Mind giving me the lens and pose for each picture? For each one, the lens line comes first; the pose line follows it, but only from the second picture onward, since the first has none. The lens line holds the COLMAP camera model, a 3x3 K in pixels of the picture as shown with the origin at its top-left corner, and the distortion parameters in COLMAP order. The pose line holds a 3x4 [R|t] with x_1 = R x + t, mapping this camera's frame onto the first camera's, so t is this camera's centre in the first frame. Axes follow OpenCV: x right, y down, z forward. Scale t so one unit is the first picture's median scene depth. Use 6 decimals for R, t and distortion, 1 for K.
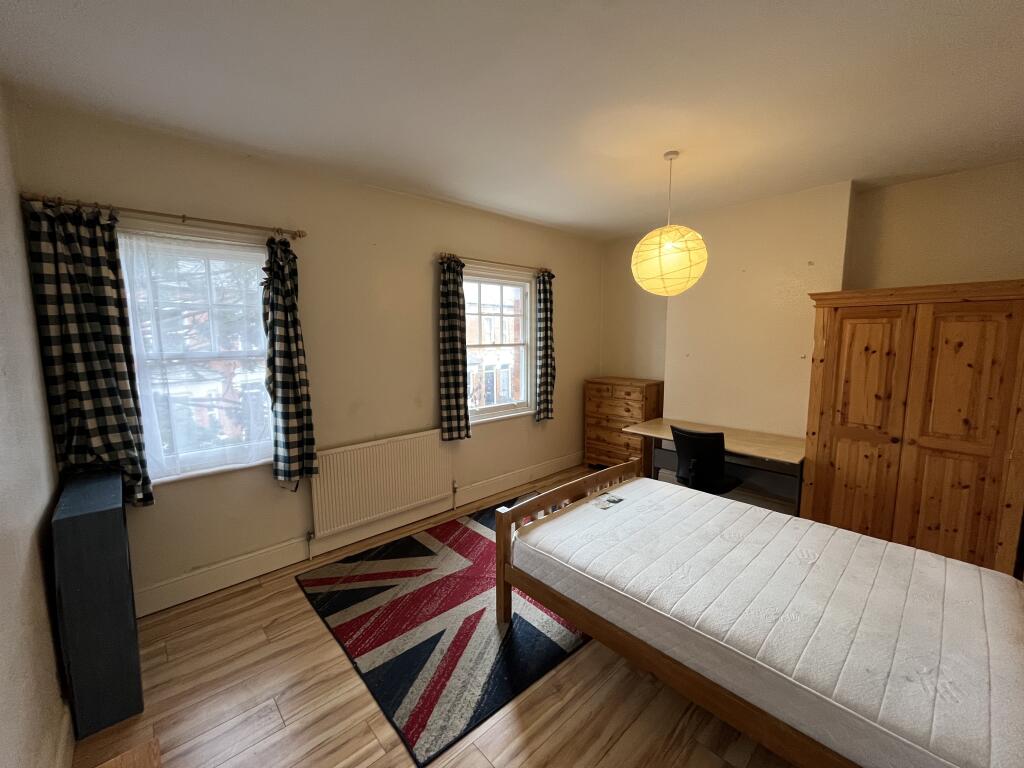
lens RADIAL K [[415.4, 0, 510.0], [0, 415.4, 384.5], [0, 0, 1]] dist [-0.003799, -0.000980]
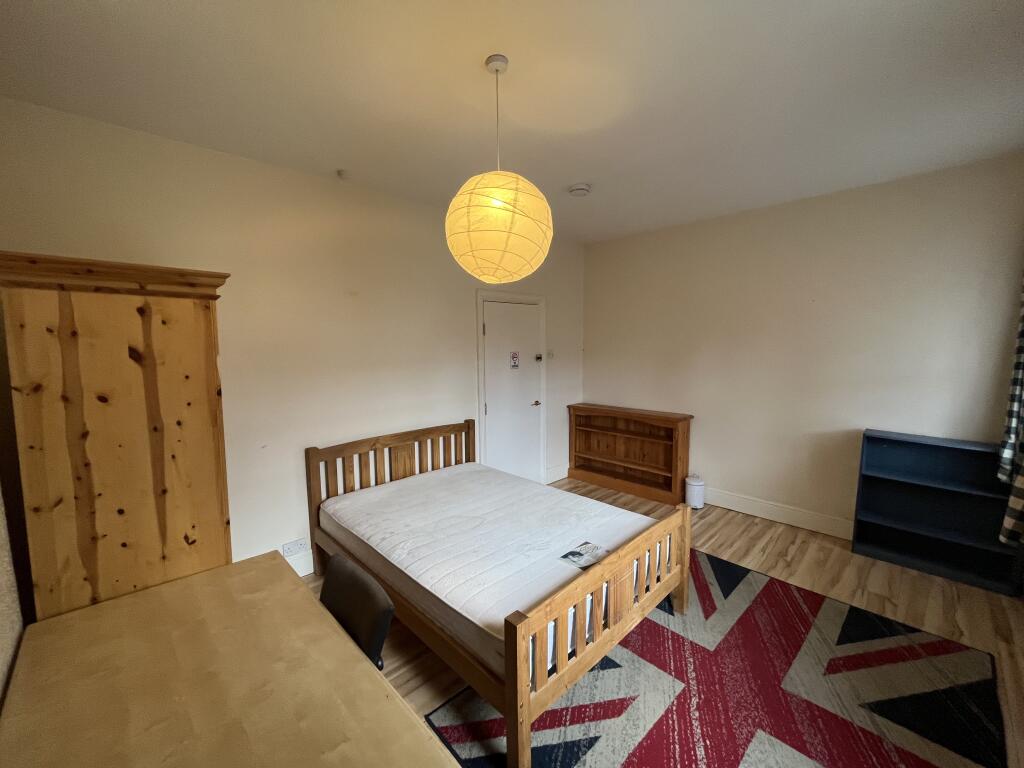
lens RADIAL K [[416.0, 0, 509.3], [0, 416.0, 400.0], [0, 0, 1]] dist [0.000433, 0.000069]
pose [[-0.999743, 0.019544, -0.011472, 0.373153], [0.015879, 0.965284, 0.260721, -0.202929], [0.016169, 0.260472, -0.965346, 1.667801]]
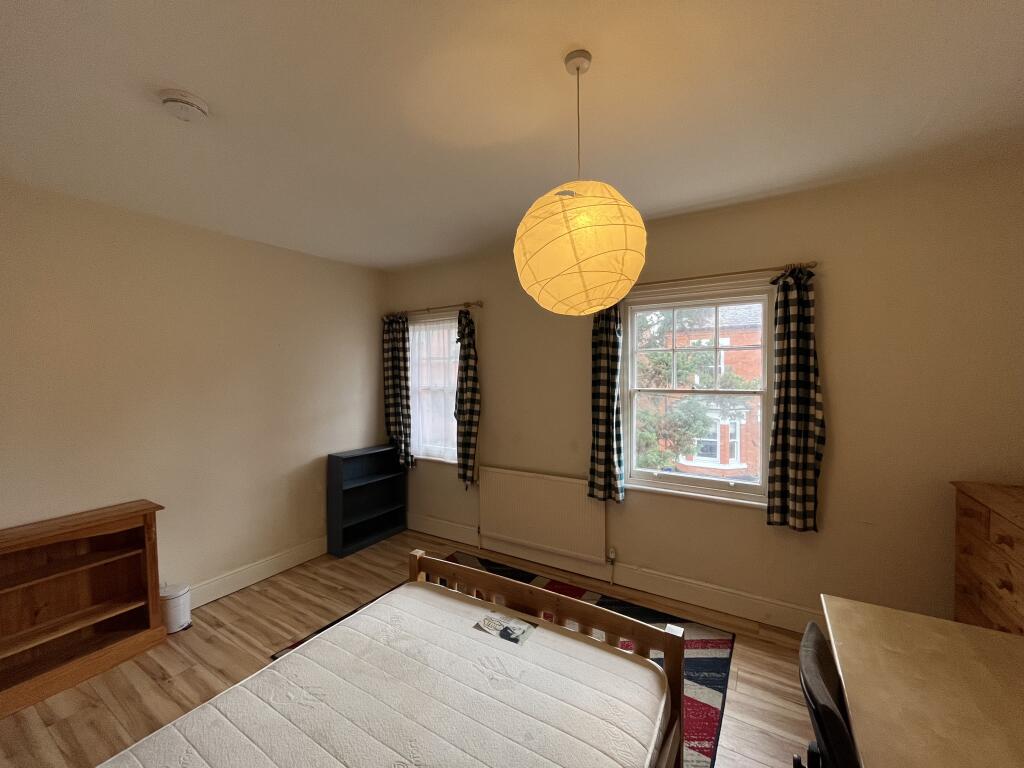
lens RADIAL K [[415.4, 0, 510.0], [0, 415.4, 384.5], [0, 0, 1]] dist [-0.003799, -0.000980]
pose [[0.262543, 0.034913, -0.964288, 0.872627], [-0.107347, 0.994199, 0.006768, -0.119525], [0.958931, 0.101736, 0.264768, 0.783711]]
